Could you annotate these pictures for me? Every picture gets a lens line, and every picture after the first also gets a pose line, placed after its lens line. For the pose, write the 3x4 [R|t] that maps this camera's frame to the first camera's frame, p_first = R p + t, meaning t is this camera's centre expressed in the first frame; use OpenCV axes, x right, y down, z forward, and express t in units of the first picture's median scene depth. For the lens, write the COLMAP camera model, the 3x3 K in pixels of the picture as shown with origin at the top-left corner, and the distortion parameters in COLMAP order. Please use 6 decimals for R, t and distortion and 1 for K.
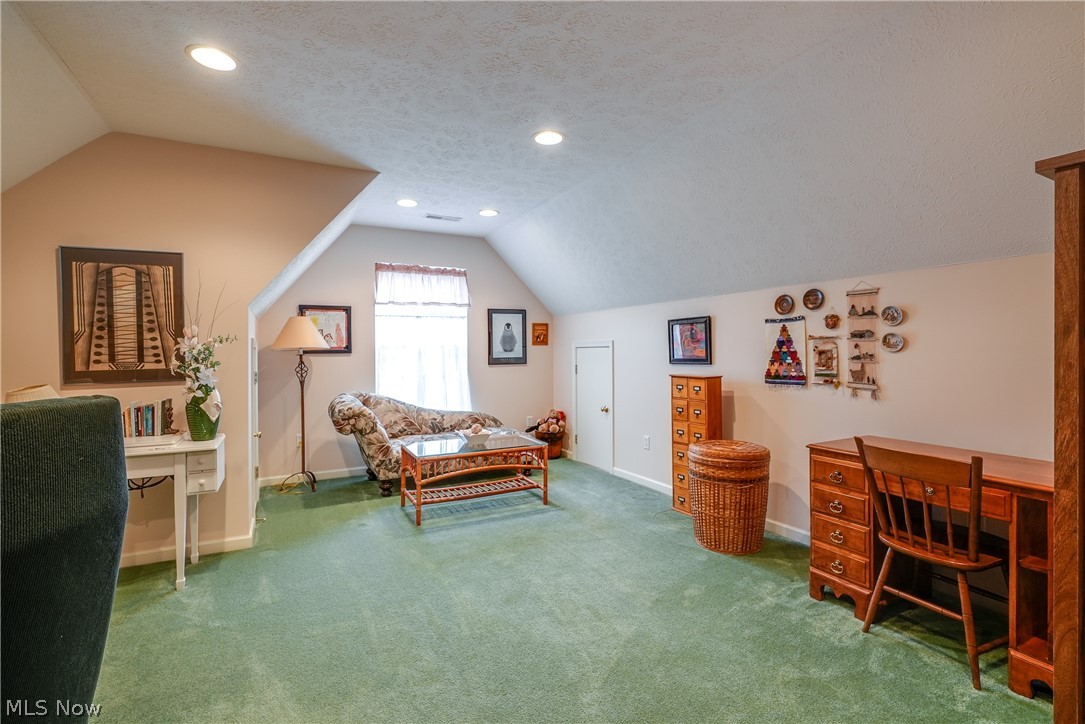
lens RADIAL K [[496.3, 0, 541.4], [0, 496.3, 356.7], [0, 0, 1]] dist [-0.011367, 0.000977]
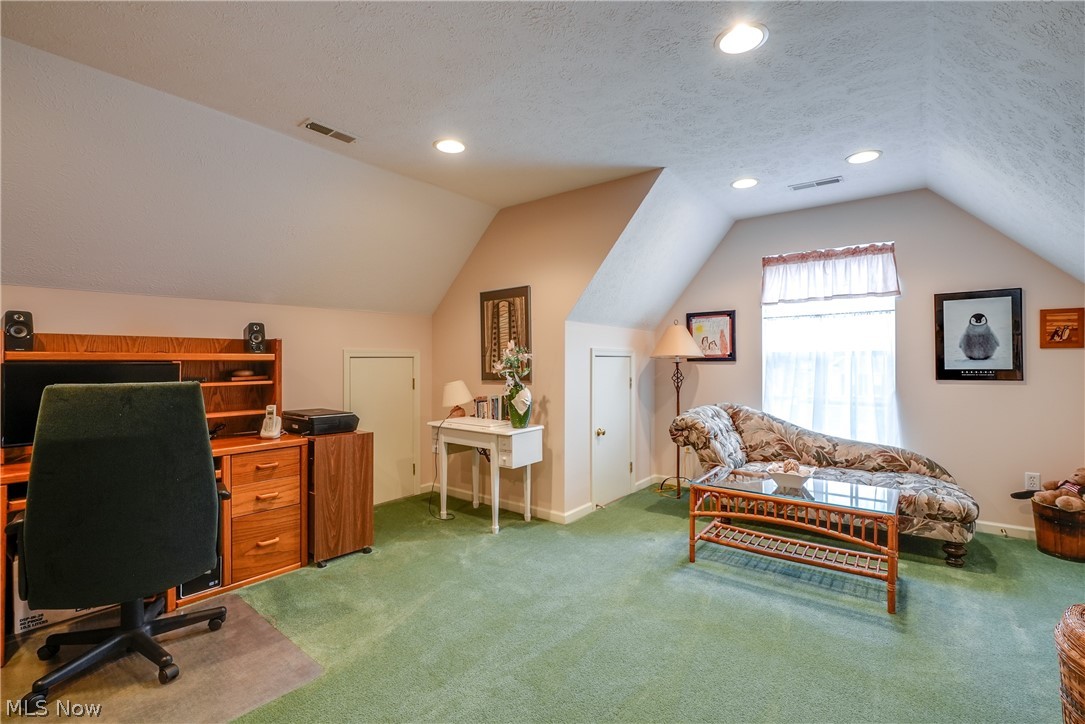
lens RADIAL K [[496.3, 0, 542.1], [0, 496.3, 365.2], [0, 0, 1]] dist [-0.011367, 0.000977]
pose [[0.414957, 0.014070, -0.909732, 0.352442], [-0.008361, 0.999897, 0.011651, -0.008353], [0.909803, 0.002771, 0.415032, 0.336371]]
